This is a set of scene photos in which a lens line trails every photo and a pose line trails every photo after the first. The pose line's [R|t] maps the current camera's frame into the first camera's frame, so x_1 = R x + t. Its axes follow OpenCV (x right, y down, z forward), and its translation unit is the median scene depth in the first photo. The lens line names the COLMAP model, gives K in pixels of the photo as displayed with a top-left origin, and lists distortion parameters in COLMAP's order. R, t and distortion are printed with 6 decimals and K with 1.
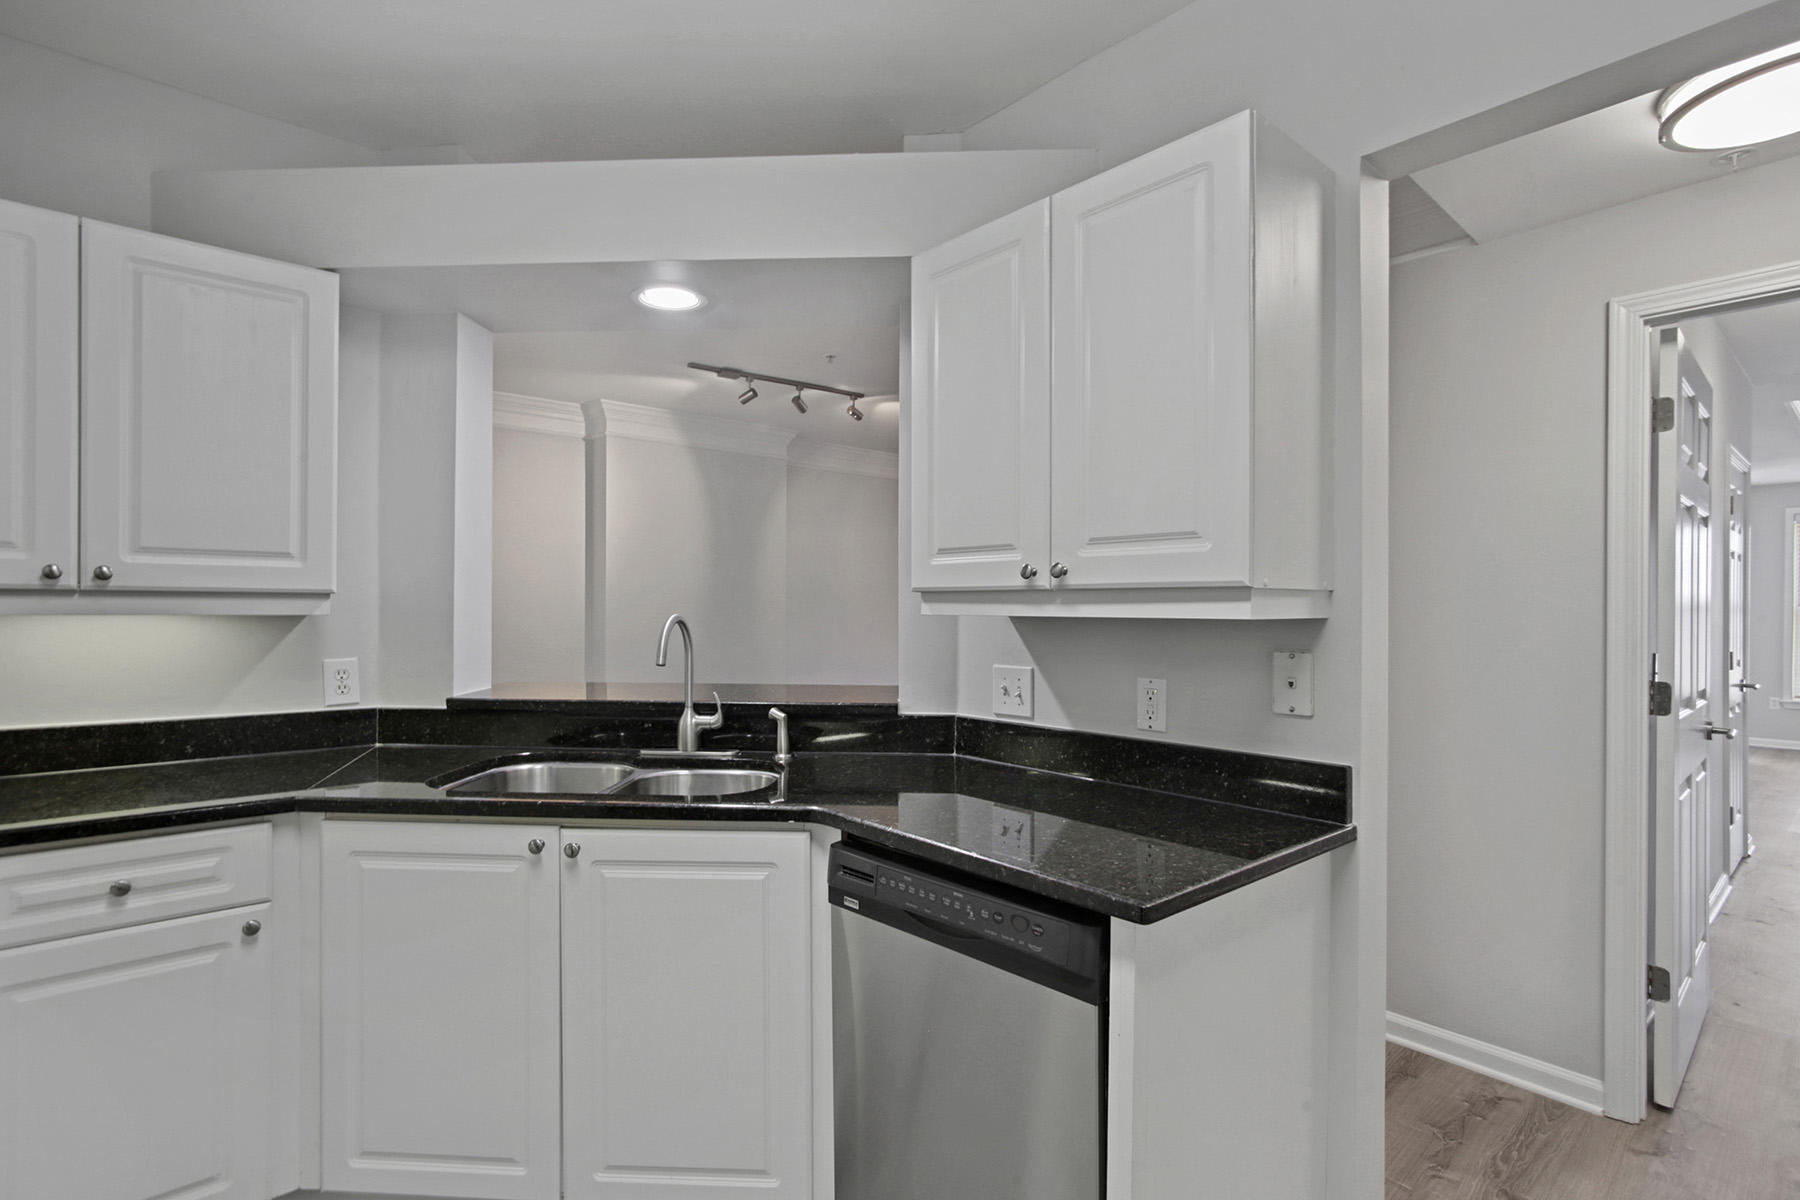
lens RADIAL K [[864.3, 0, 907.7], [0, 864.3, 600.3], [0, 0, 1]] dist [-0.025330, 0.008689]
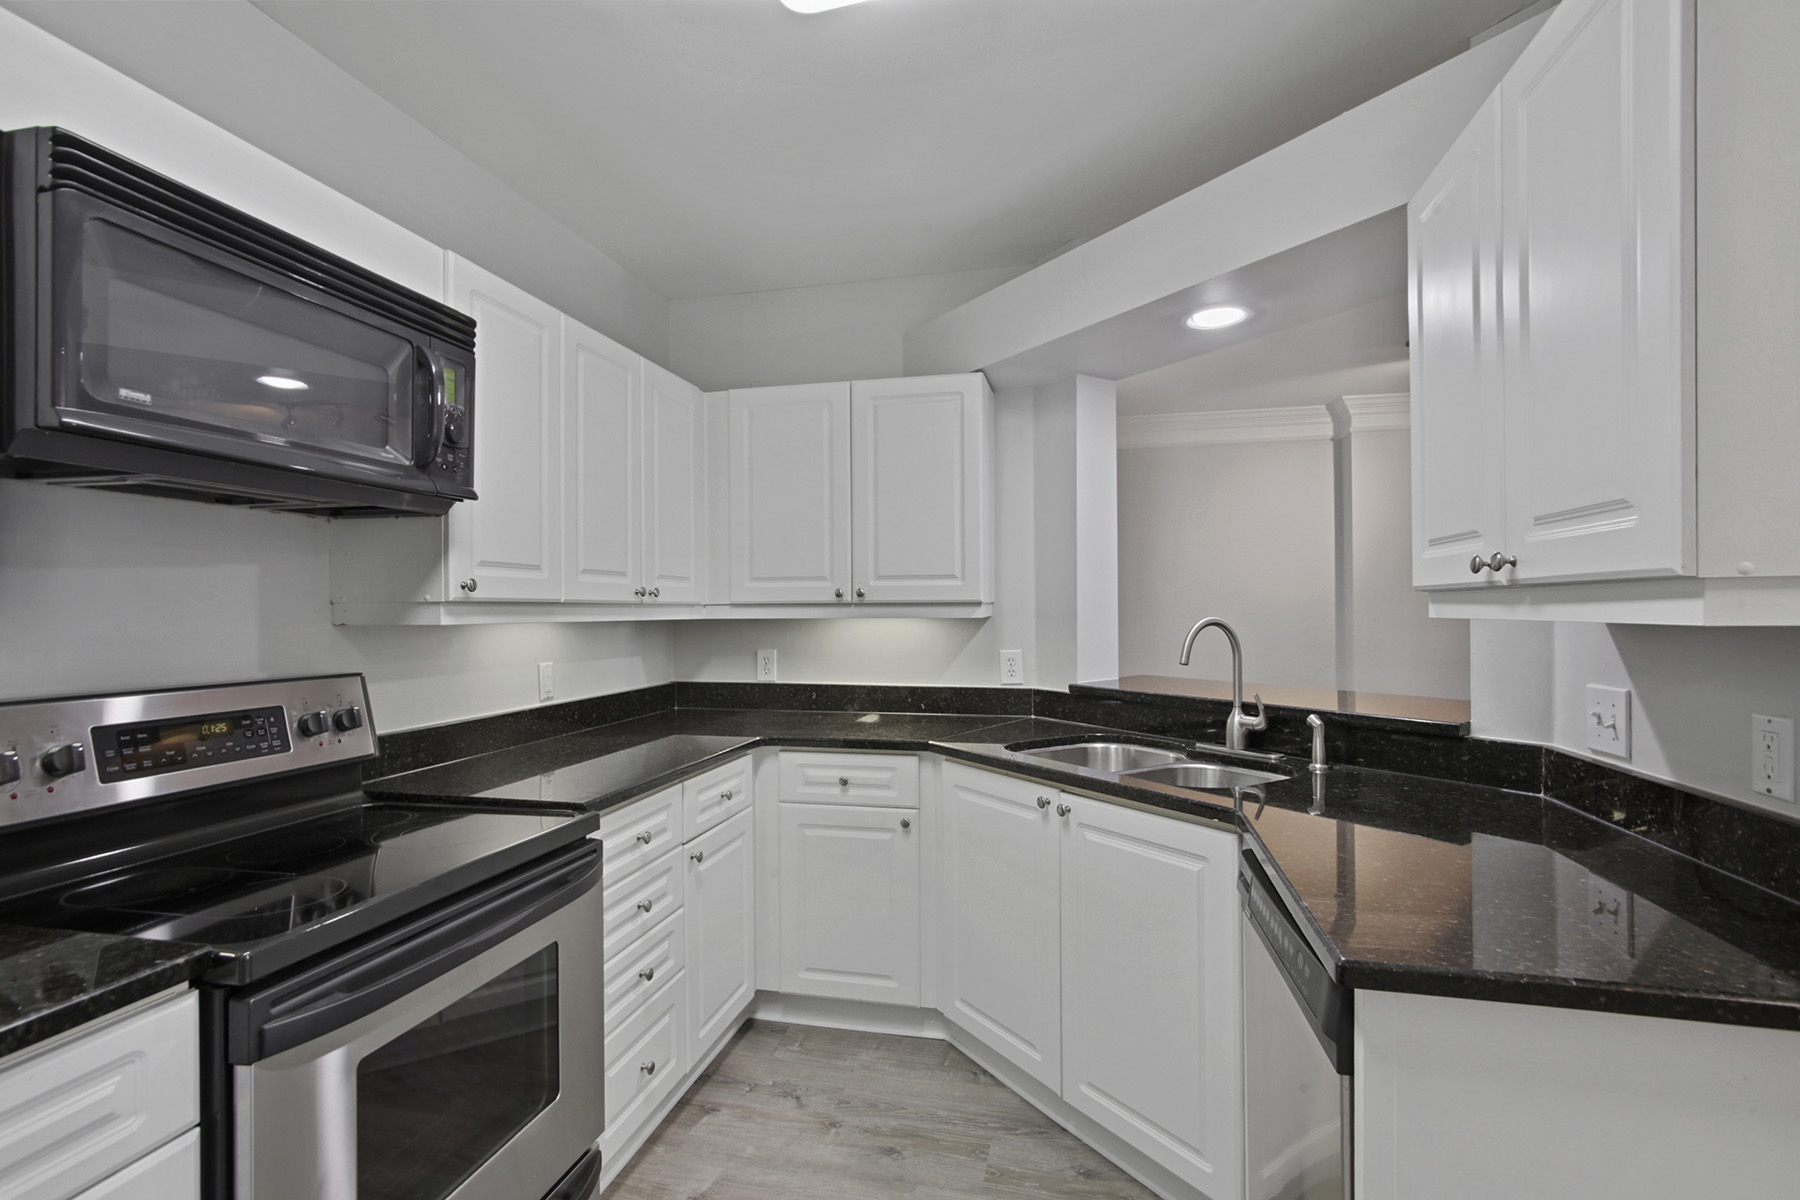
lens RADIAL K [[864.3, 0, 908.5], [0, 864.3, 600.1], [0, 0, 1]] dist [-0.025330, 0.008689]
pose [[0.575961, -0.016450, -0.817312, 0.382657], [0.014443, 0.999846, -0.009946, 0.000204], [0.817350, -0.006076, 0.576110, 0.087614]]
